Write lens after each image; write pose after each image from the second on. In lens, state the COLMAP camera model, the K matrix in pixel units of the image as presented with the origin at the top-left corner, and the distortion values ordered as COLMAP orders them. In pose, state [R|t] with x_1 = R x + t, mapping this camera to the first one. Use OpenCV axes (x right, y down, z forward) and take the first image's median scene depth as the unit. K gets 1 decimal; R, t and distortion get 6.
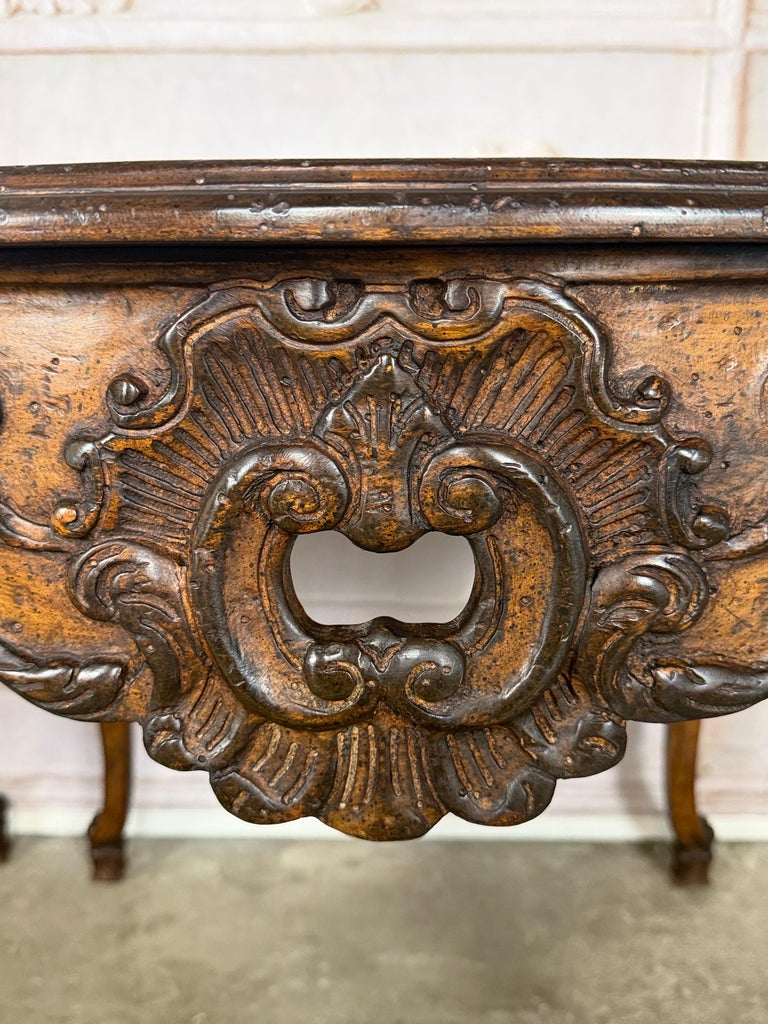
lens RADIAL K [[947.7, 0, 399.2], [0, 947.7, 523.4], [0, 0, 1]] dist [0.006336, 0.000000]
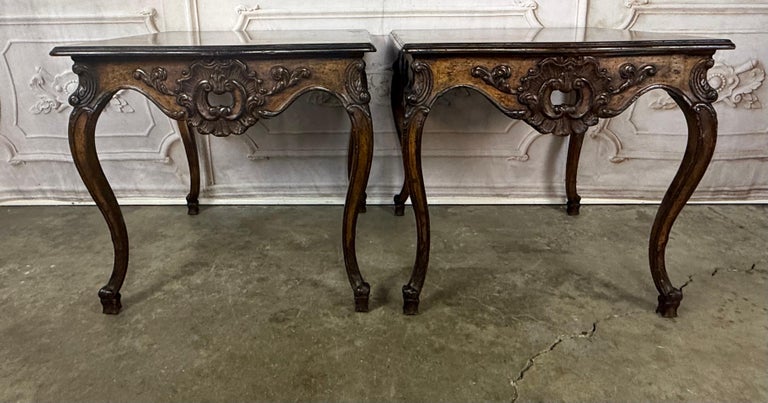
lens RADIAL K [[489.4, 0, 357.0], [0, 489.4, 131.7], [0, 0, 1]] dist [-0.002550, 0.001598]
pose [[0.999683, -0.007287, -0.024086, -1.448274], [0.007066, 0.999933, -0.009217, 0.330462], [0.024152, 0.009044, 0.999667, -2.627062]]
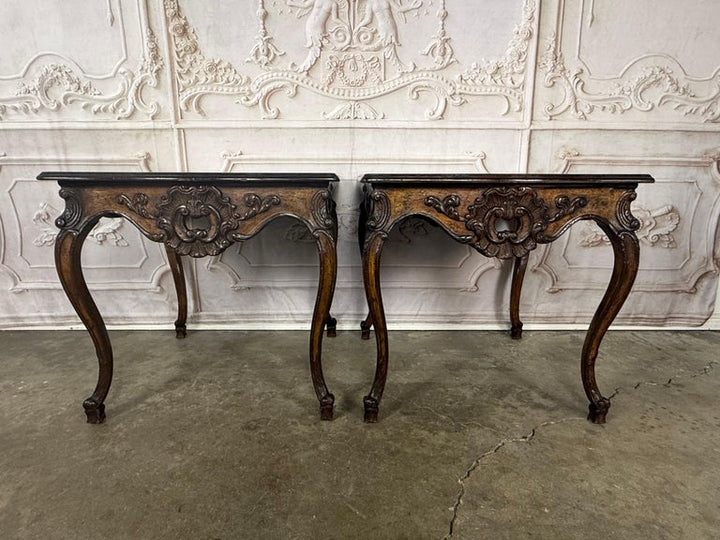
lens RADIAL K [[416.0, 0, 353.0], [0, 416.0, 272.4], [0, 0, 1]] dist [-0.006087, 0.004551]
pose [[0.999916, 0.000558, 0.012930, -1.322600], [-0.000192, 0.999599, -0.028323, 0.546258], [-0.012941, 0.028318, 0.999515, -2.397793]]
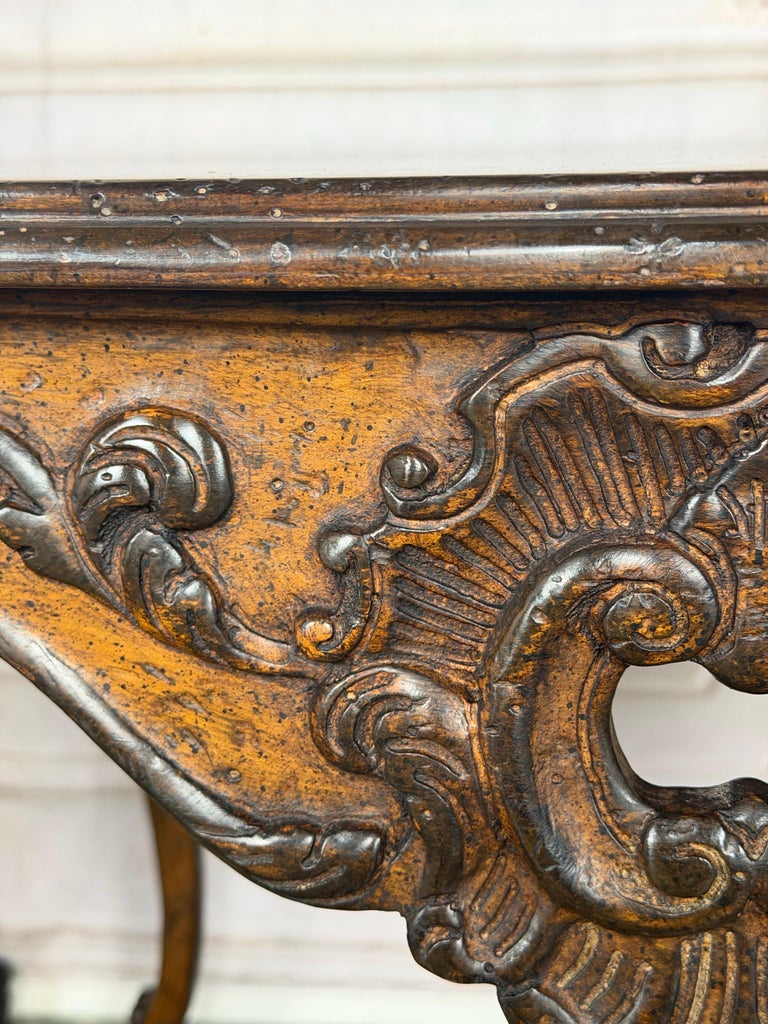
lens RADIAL K [[1480.3, 0, 357.2], [0, 1480.3, 524.9], [0, 0, 1]] dist [0.054739, 0.000000]
pose [[0.993959, 0.008390, -0.109434, -0.188847], [-0.008626, 0.999961, -0.001678, -0.087393], [0.109416, 0.002612, 0.993993, -0.140615]]
